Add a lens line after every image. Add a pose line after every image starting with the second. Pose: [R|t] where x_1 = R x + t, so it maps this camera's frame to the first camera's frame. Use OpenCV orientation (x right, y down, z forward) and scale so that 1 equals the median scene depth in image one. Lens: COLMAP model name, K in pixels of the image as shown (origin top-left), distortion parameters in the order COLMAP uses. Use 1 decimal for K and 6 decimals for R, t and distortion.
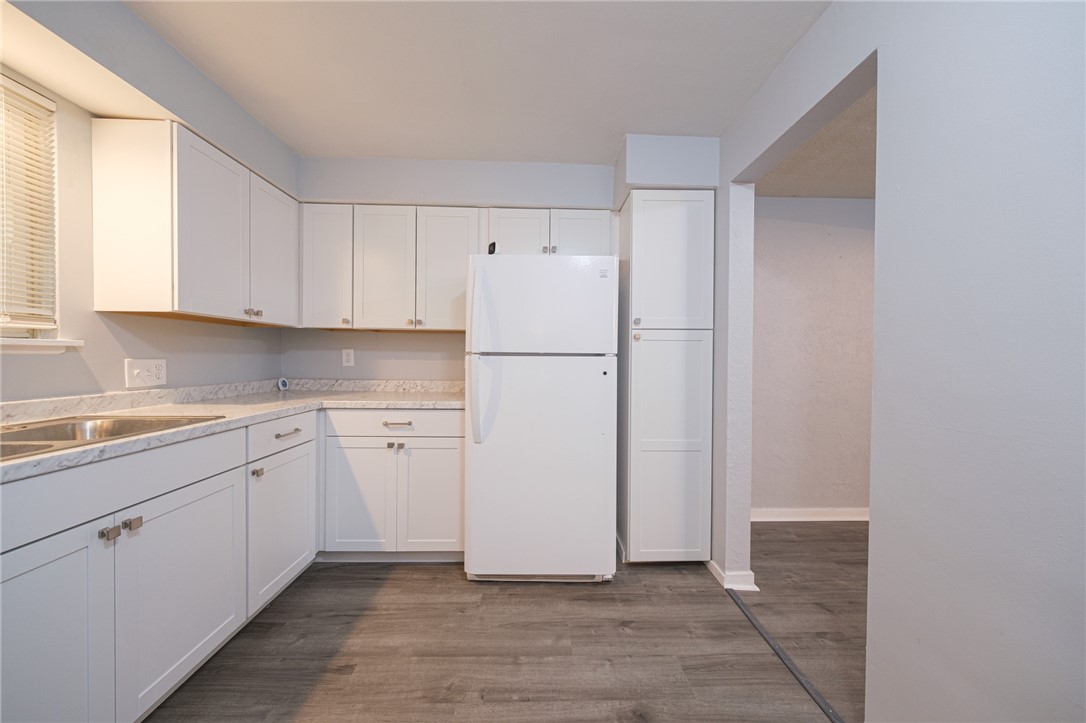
lens RADIAL K [[371.4, 0, 543.0], [0, 371.4, 361.5], [0, 0, 1]] dist [0.000870, -0.000171]
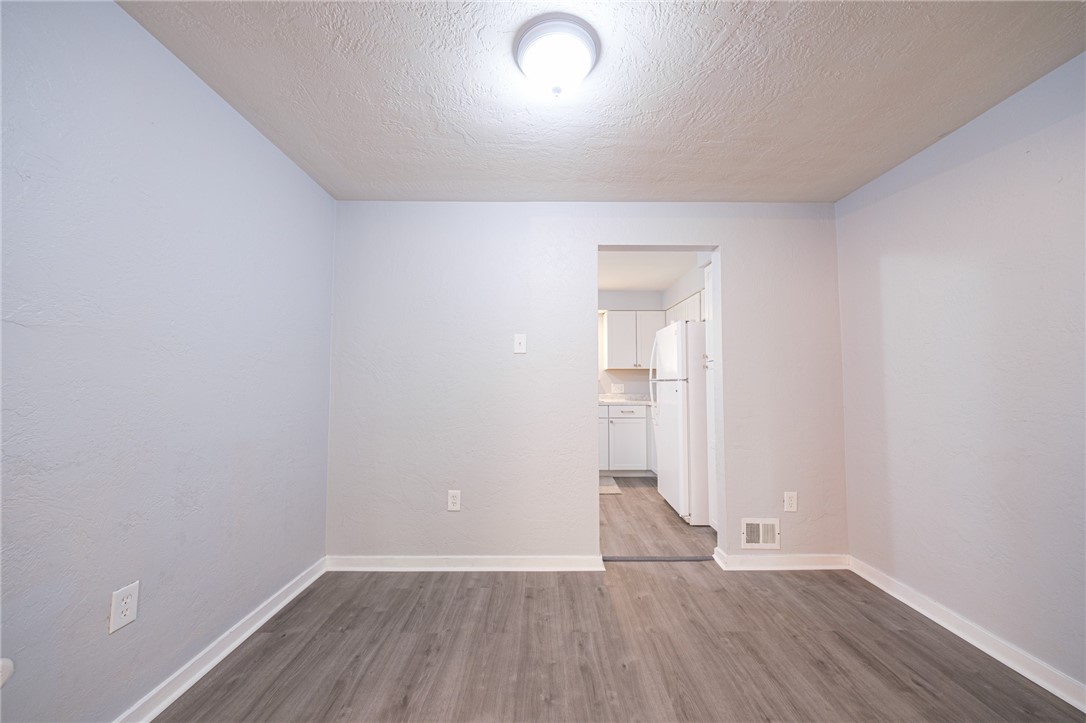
lens RADIAL K [[399.7, 0, 543.0], [0, 399.7, 361.5], [0, 0, 1]] dist [-0.000001, -0.000020]
pose [[-0.032272, -0.059225, -0.997723, 2.048804], [-0.006682, 0.998233, -0.059039, 0.006560], [0.999457, 0.004761, -0.032611, 0.456731]]
